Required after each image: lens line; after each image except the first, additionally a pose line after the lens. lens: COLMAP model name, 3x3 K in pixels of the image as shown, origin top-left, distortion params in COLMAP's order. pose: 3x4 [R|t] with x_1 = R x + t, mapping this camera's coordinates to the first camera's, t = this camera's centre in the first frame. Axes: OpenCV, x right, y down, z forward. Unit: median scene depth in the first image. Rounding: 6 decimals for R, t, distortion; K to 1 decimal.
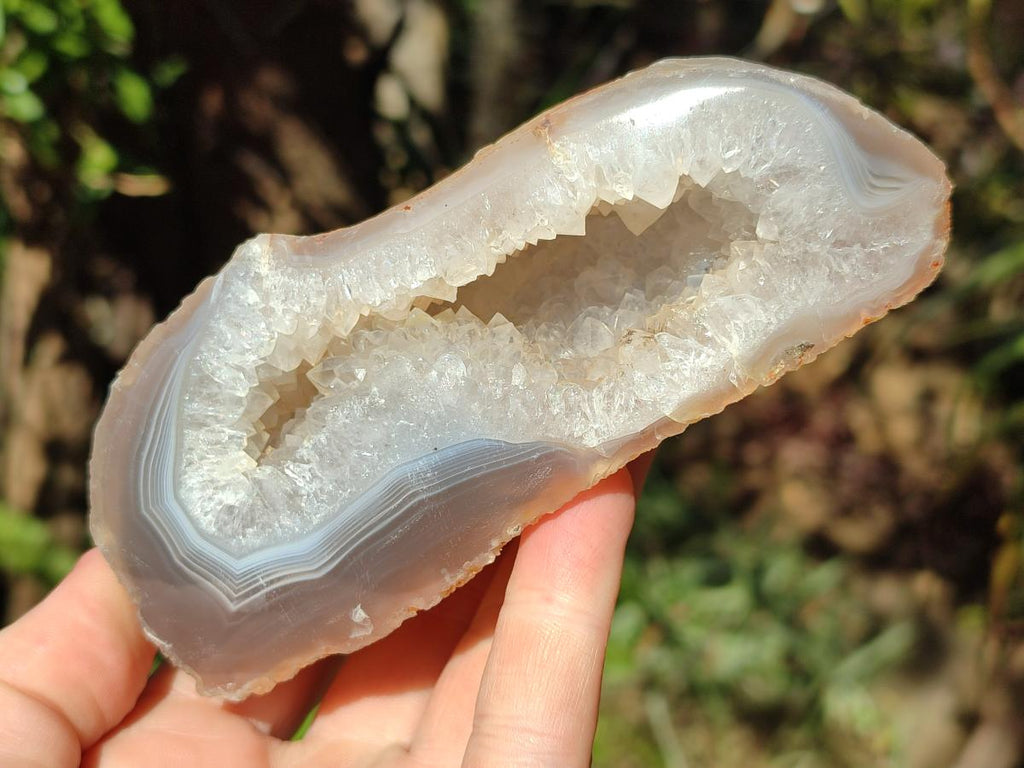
lens RADIAL K [[1719.4, 0, 511.5], [0, 1719.4, 383.8], [0, 0, 1]] dist [0.001035, 0.000000]
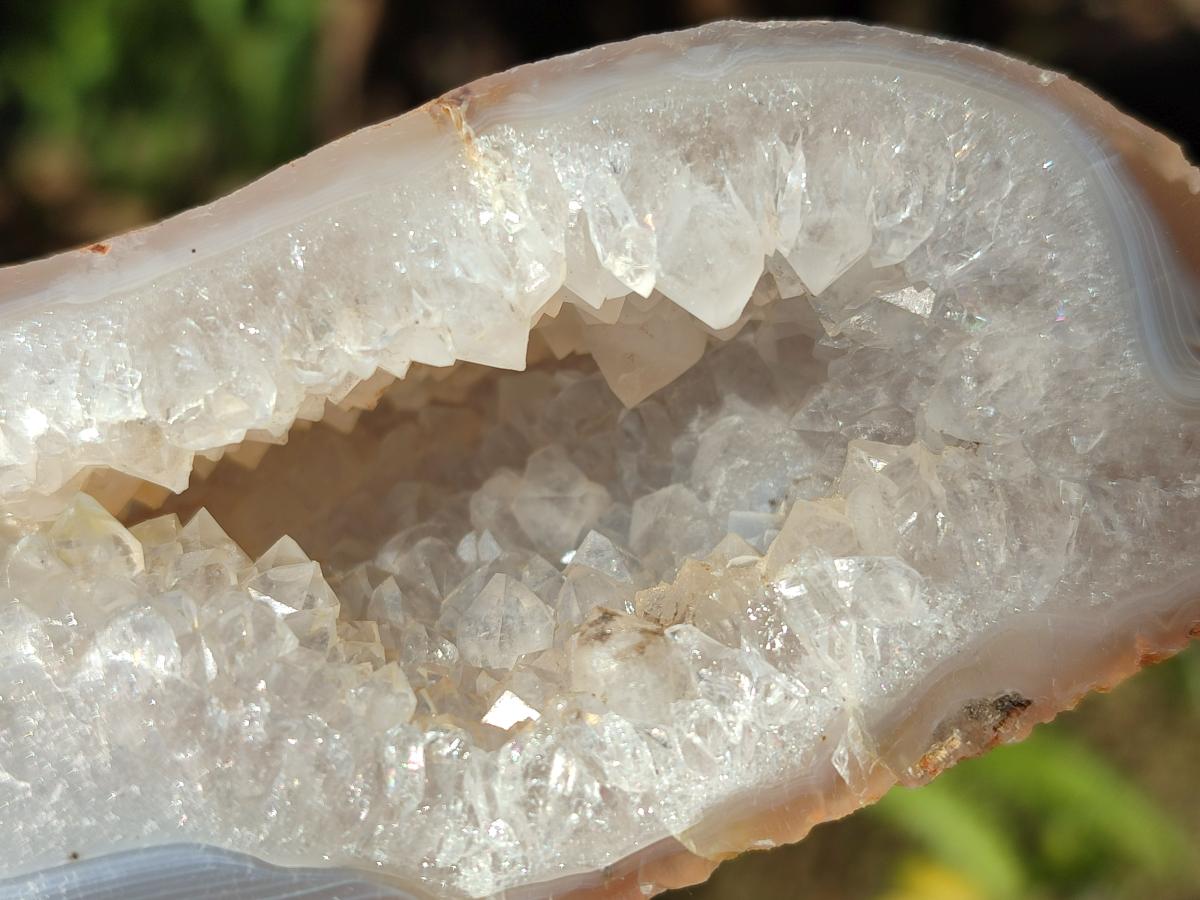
lens RADIAL K [[2014.9, 0, 610.7], [0, 2014.9, 397.3], [0, 0, 1]] dist [0.001035, 0.000000]
pose [[0.982477, 0.136249, 0.127178, 0.002798], [-0.113086, 0.978172, -0.174329, 0.002170], [-0.148154, 0.156892, 0.976440, 0.526341]]
